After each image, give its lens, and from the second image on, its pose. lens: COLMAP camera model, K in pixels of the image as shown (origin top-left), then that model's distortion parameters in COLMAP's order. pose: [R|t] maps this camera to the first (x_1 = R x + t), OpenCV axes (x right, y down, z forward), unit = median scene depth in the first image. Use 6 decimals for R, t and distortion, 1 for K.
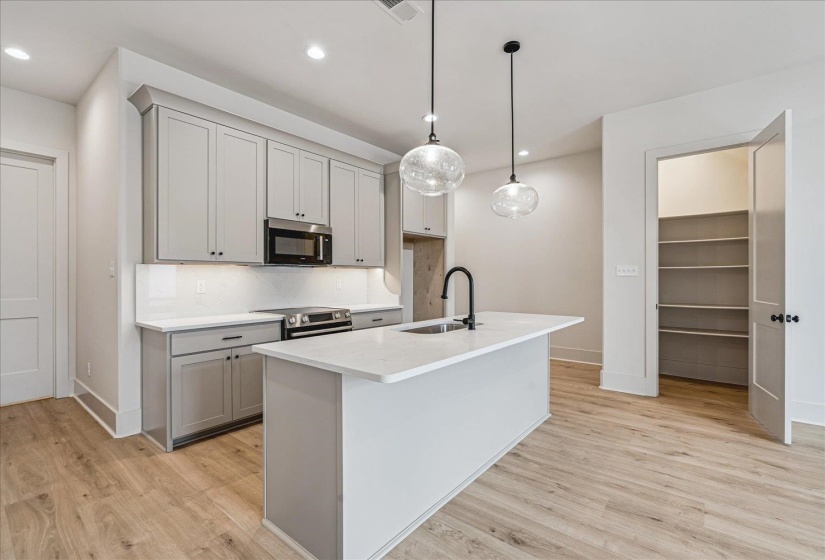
lens RADIAL K [[368.7, 0, 411.8], [0, 368.7, 277.4], [0, 0, 1]] dist [-0.001422, -0.000136]
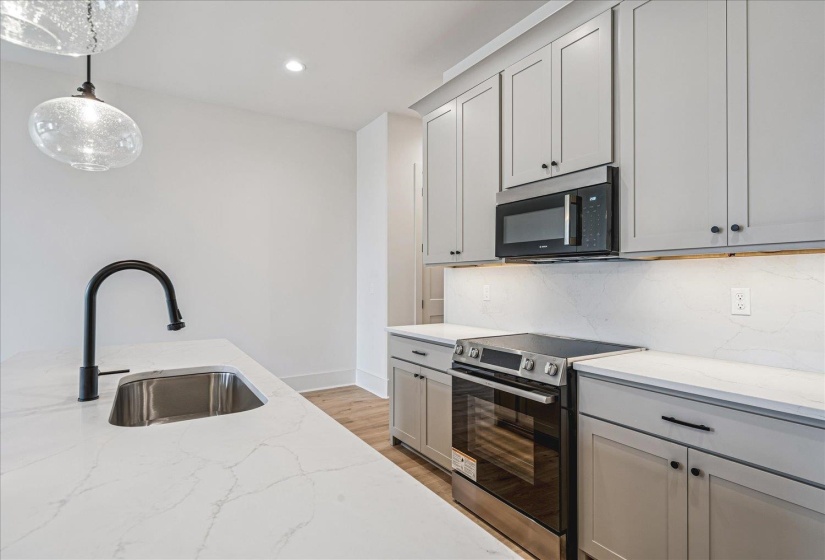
lens RADIAL K [[427.3, 0, 412.5], [0, 427.3, 280.0], [0, 0, 1]] dist [-0.002905, -0.000426]
pose [[-0.329162, 0.007078, -0.944247, 0.411542], [0.005435, 0.999970, 0.005601, -0.010527], [0.944258, -0.003288, -0.329190, 1.221749]]
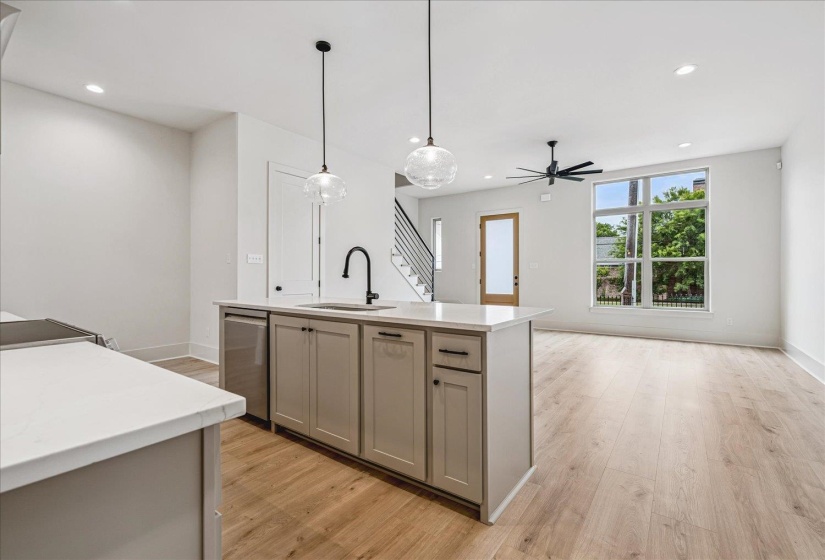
lens RADIAL K [[373.1, 0, 409.7], [0, 373.1, 272.5], [0, 0, 1]] dist [-0.001116, 0.000589]
pose [[-0.041719, 0.005904, 0.999112, -0.768765], [0.002285, 0.999980, -0.005814, 0.041990], [-0.999127, 0.002040, -0.041732, 0.733680]]
